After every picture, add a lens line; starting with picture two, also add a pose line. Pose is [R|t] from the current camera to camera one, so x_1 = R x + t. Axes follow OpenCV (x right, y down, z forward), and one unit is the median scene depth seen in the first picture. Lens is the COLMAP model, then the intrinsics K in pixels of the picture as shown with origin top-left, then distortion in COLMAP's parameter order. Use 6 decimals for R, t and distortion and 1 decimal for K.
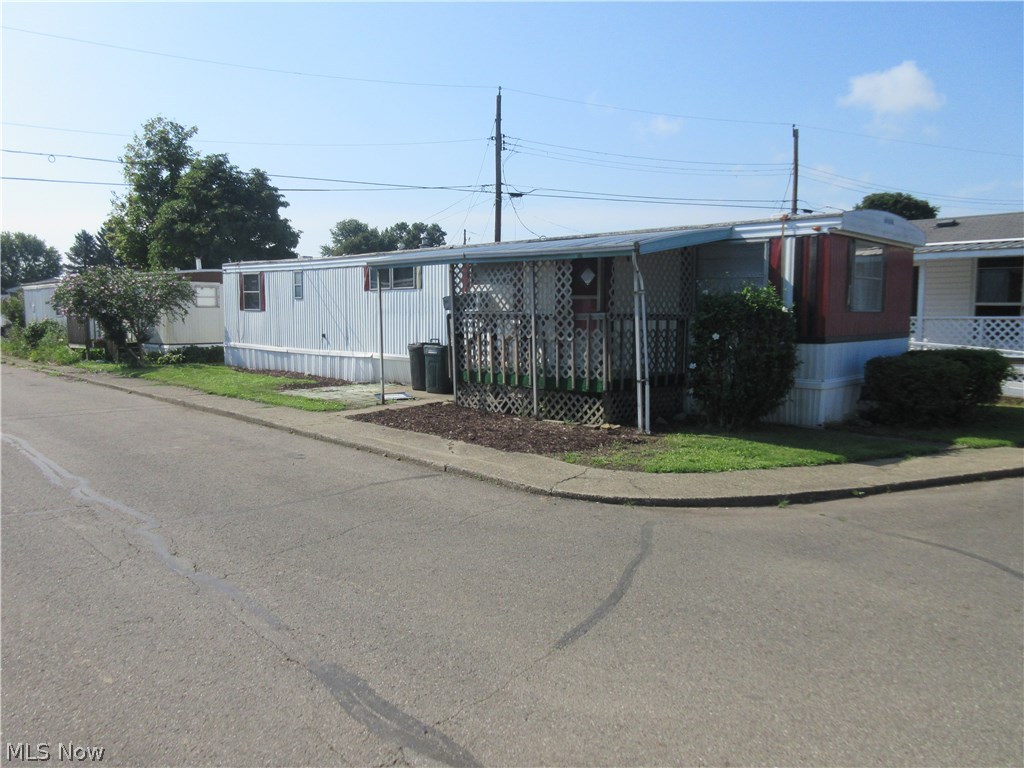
lens RADIAL K [[759.2, 0, 512.4], [0, 759.2, 381.8], [0, 0, 1]] dist [0.006598, 0.006876]
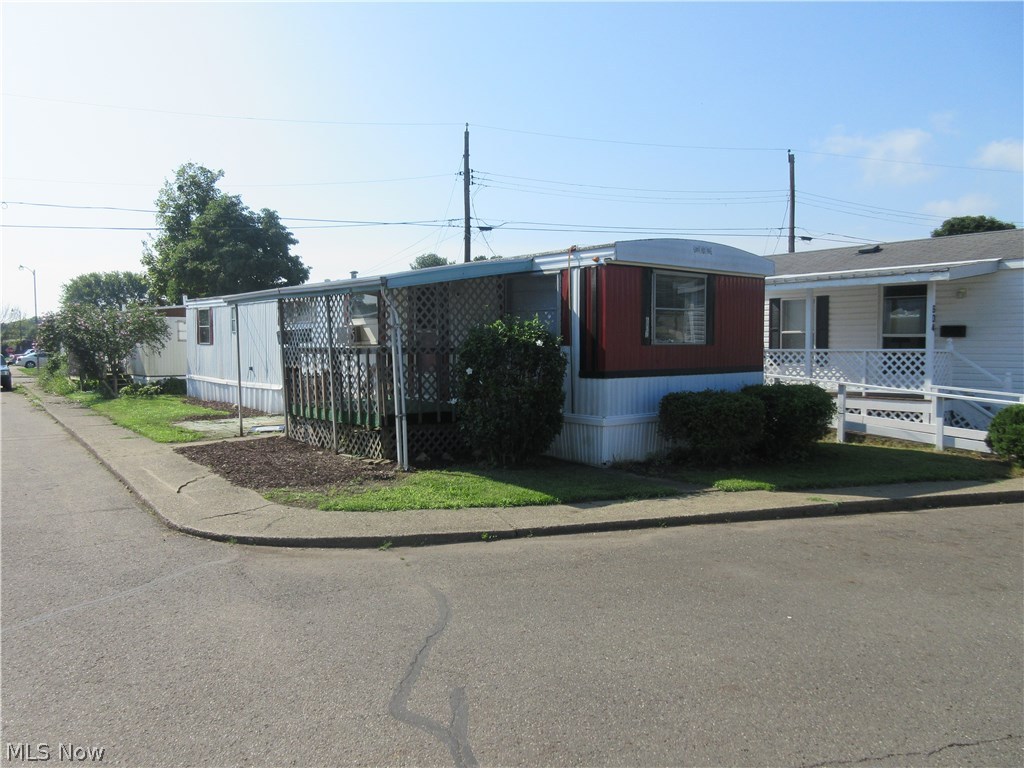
lens RADIAL K [[759.2, 0, 512.8], [0, 759.2, 384.8], [0, 0, 1]] dist [0.006598, 0.006876]
pose [[0.992745, 0.003303, -0.120195, 0.268719], [-0.007790, 0.999289, -0.036882, -0.003905], [0.119988, 0.037551, 0.992065, 0.024016]]
